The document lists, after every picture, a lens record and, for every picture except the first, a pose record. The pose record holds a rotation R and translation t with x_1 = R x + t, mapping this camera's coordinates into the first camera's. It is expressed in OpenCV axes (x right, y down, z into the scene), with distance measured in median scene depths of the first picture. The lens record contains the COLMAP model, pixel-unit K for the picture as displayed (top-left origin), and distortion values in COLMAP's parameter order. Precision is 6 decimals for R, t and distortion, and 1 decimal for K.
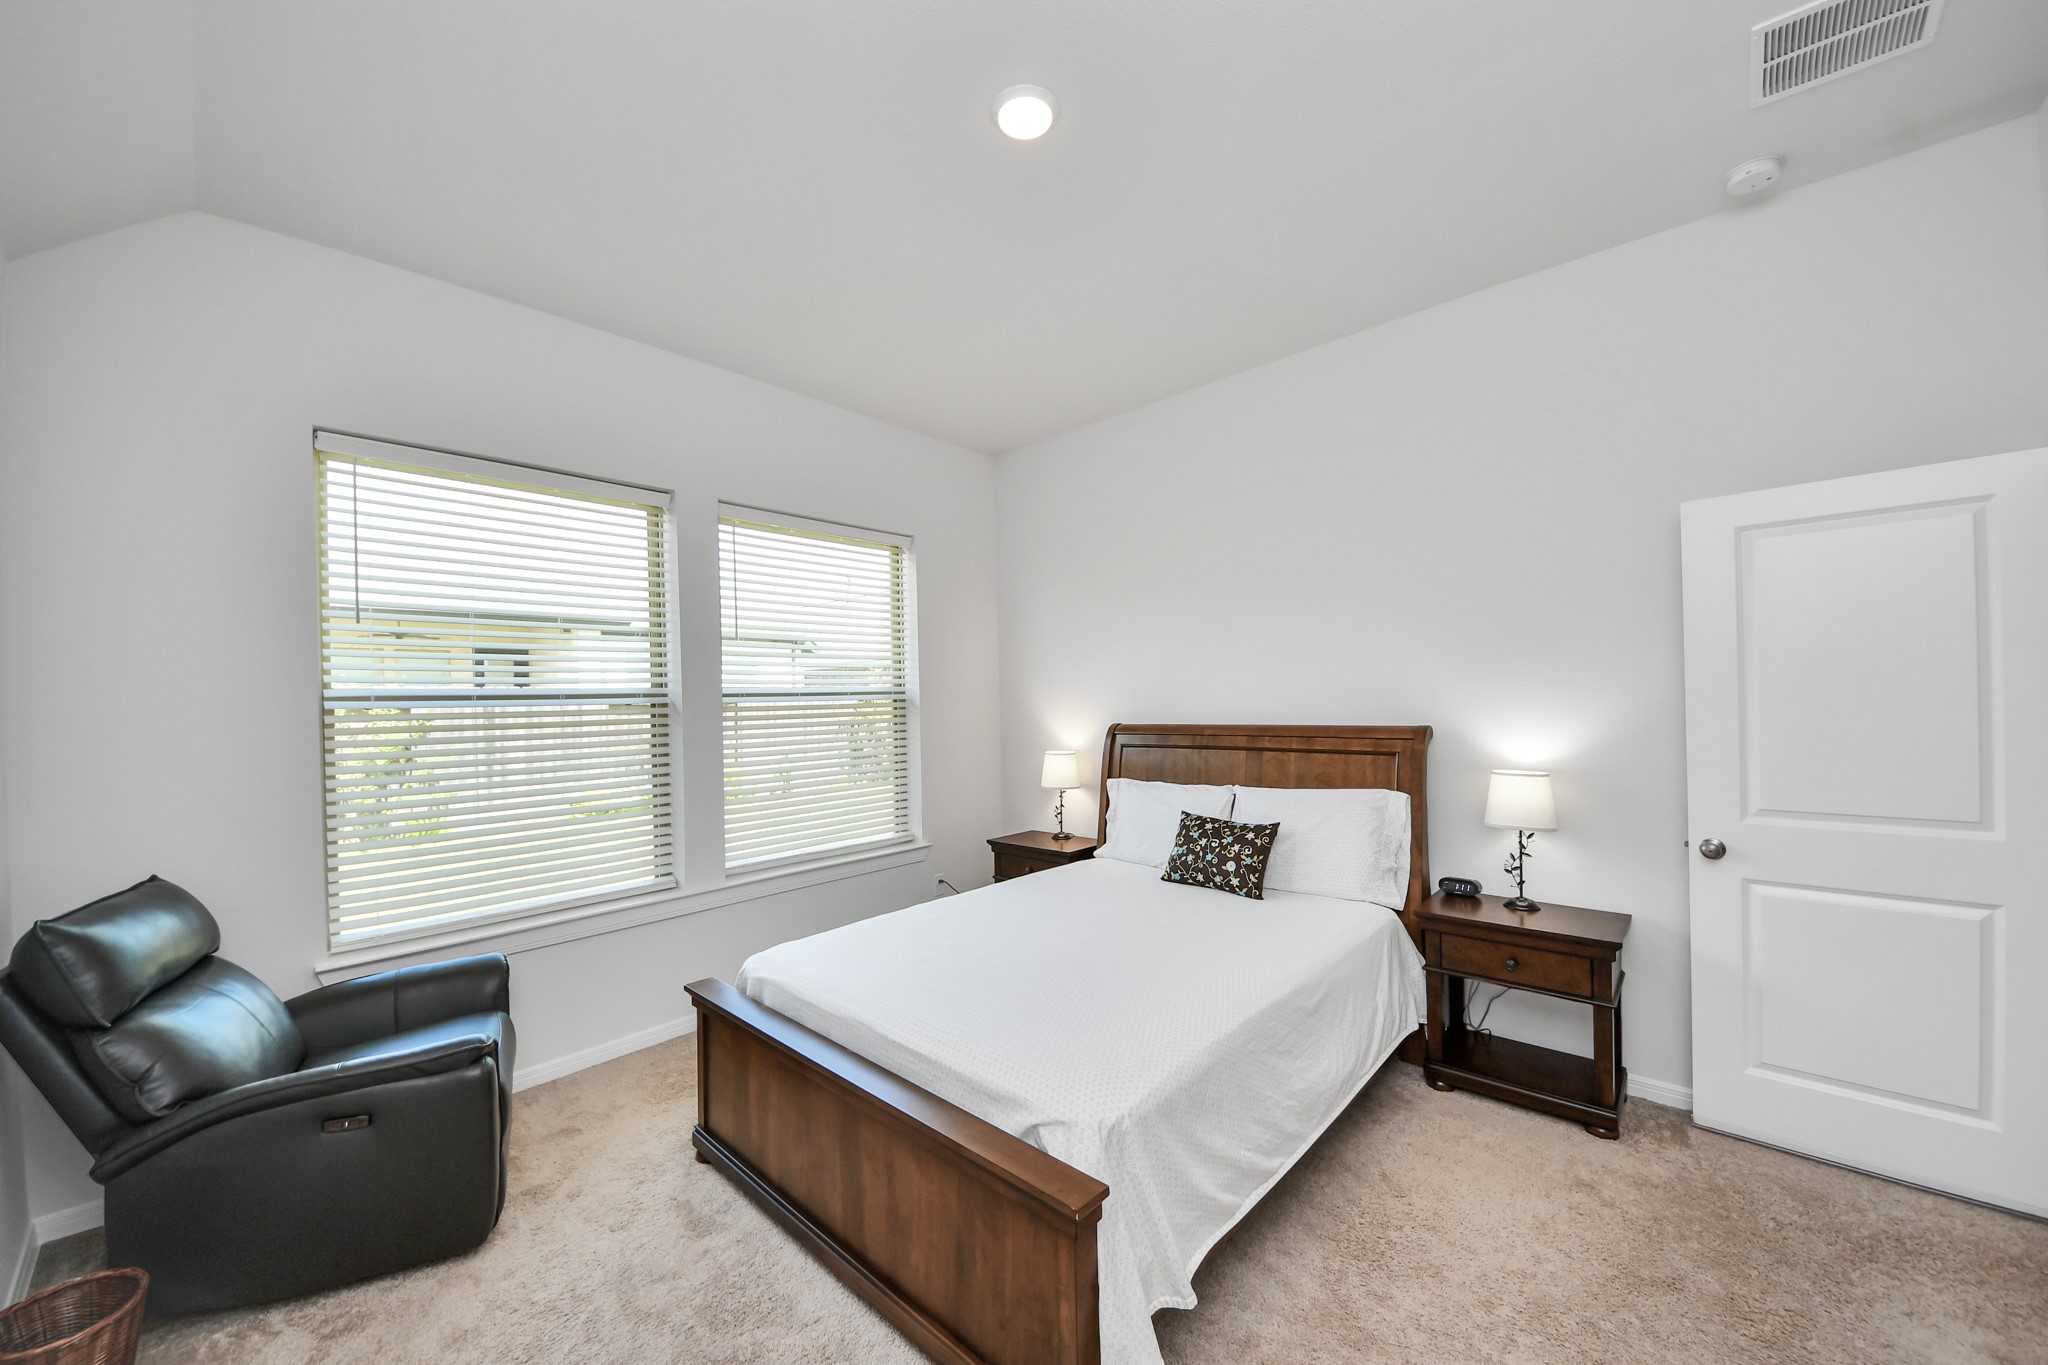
lens RADIAL K [[751.5, 0, 1013.2], [0, 751.5, 679.3], [0, 0, 1]] dist [0.000926, -0.012631]
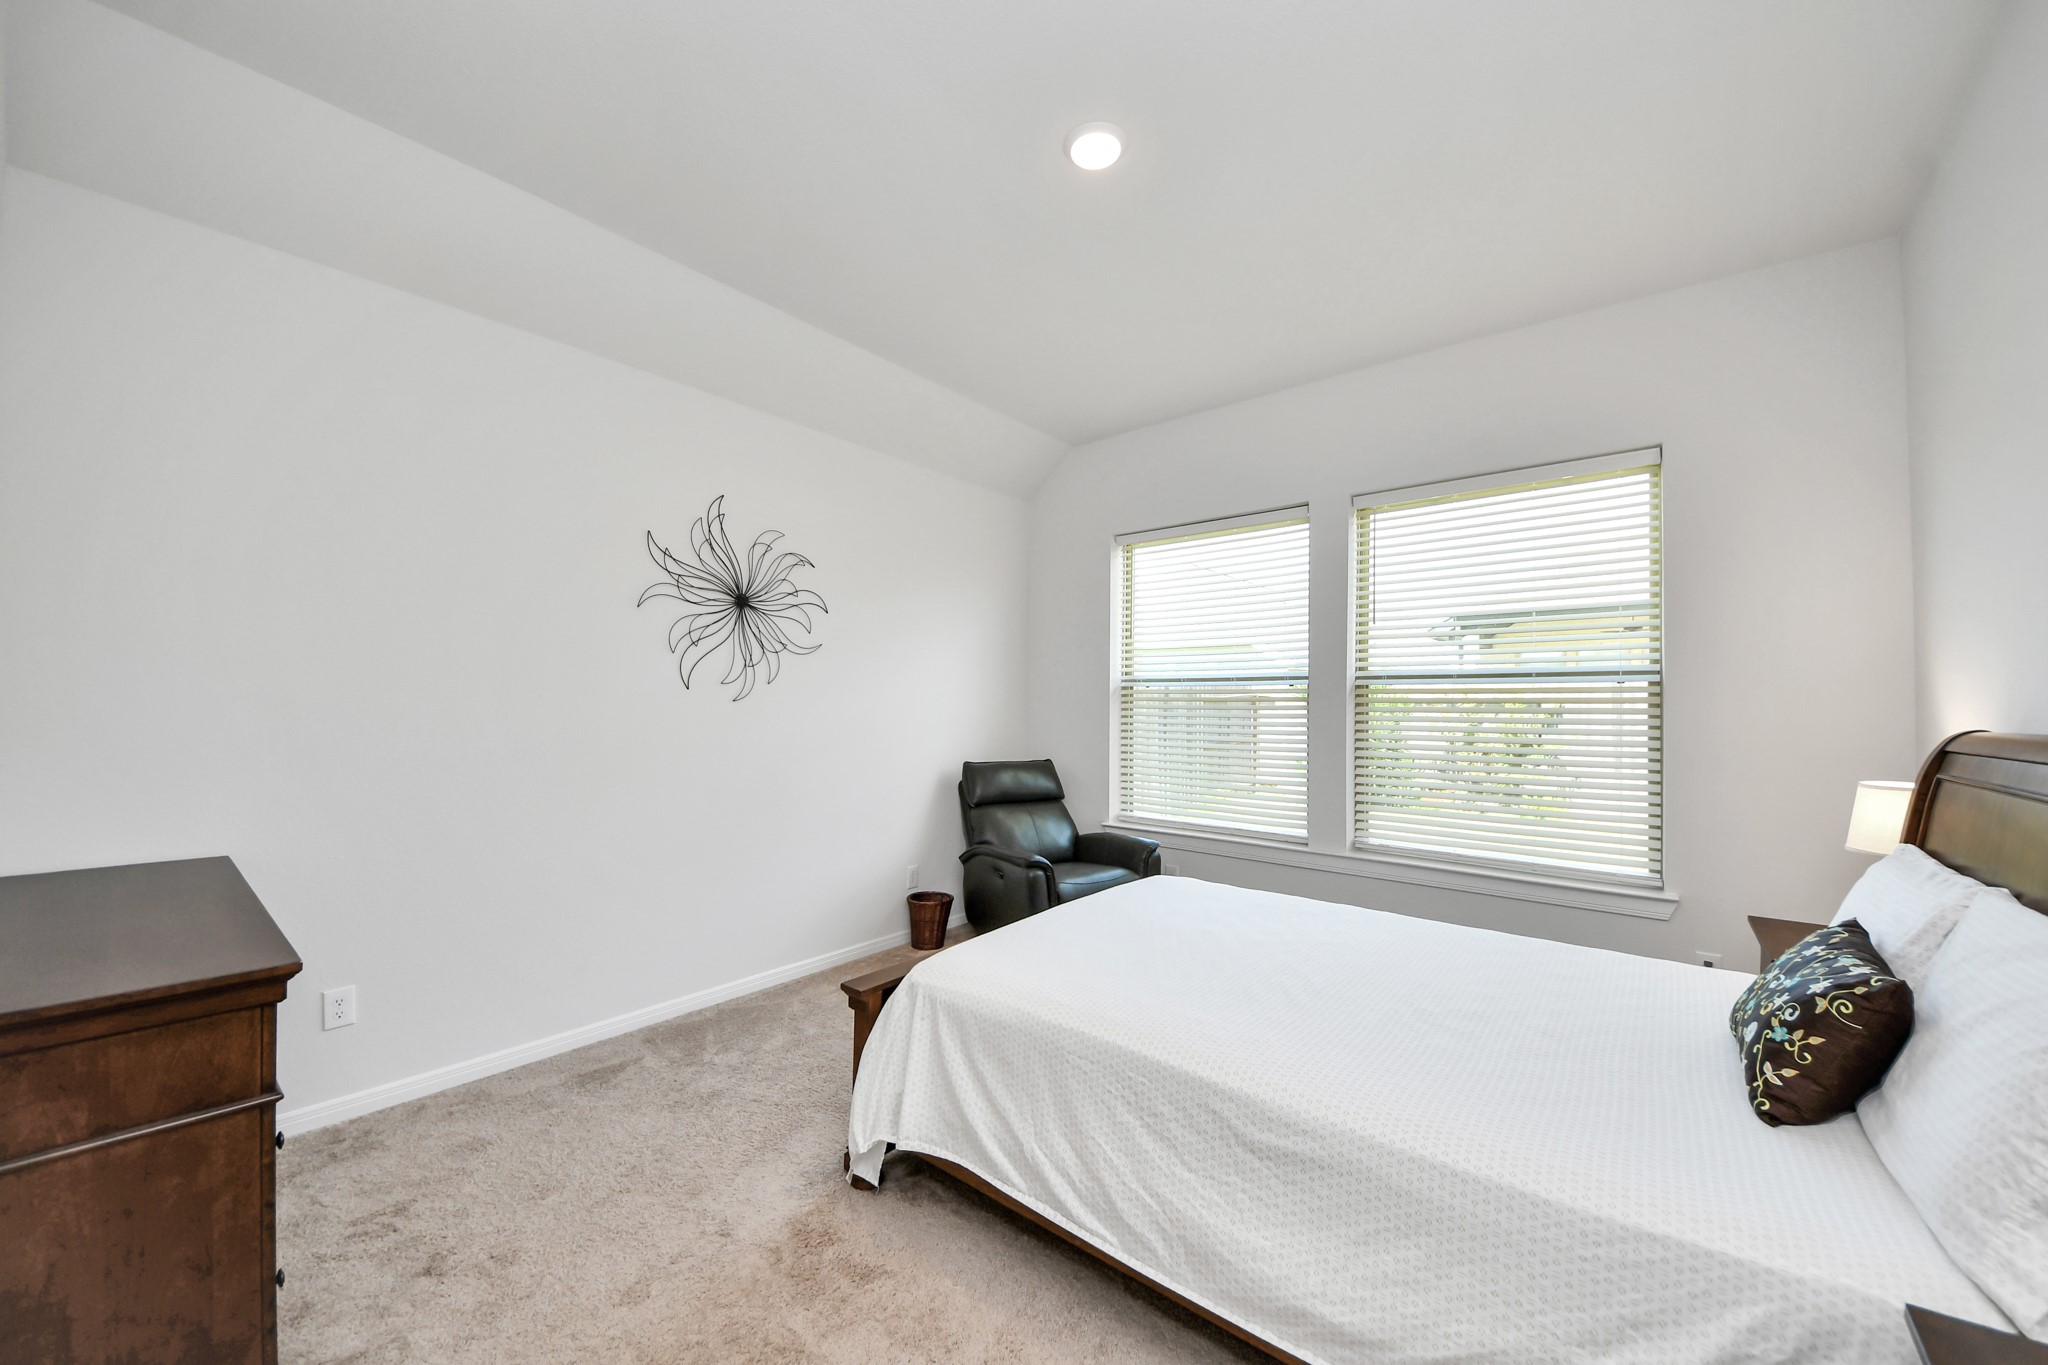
lens RADIAL K [[751.5, 0, 1013.2], [0, 751.5, 679.3], [0, 0, 1]] dist [0.000926, -0.012631]
pose [[0.049231, 0.004997, -0.998775, 0.650948], [0.030880, 0.999502, 0.006523, 0.001479], [0.998310, -0.031163, 0.049053, 0.454611]]
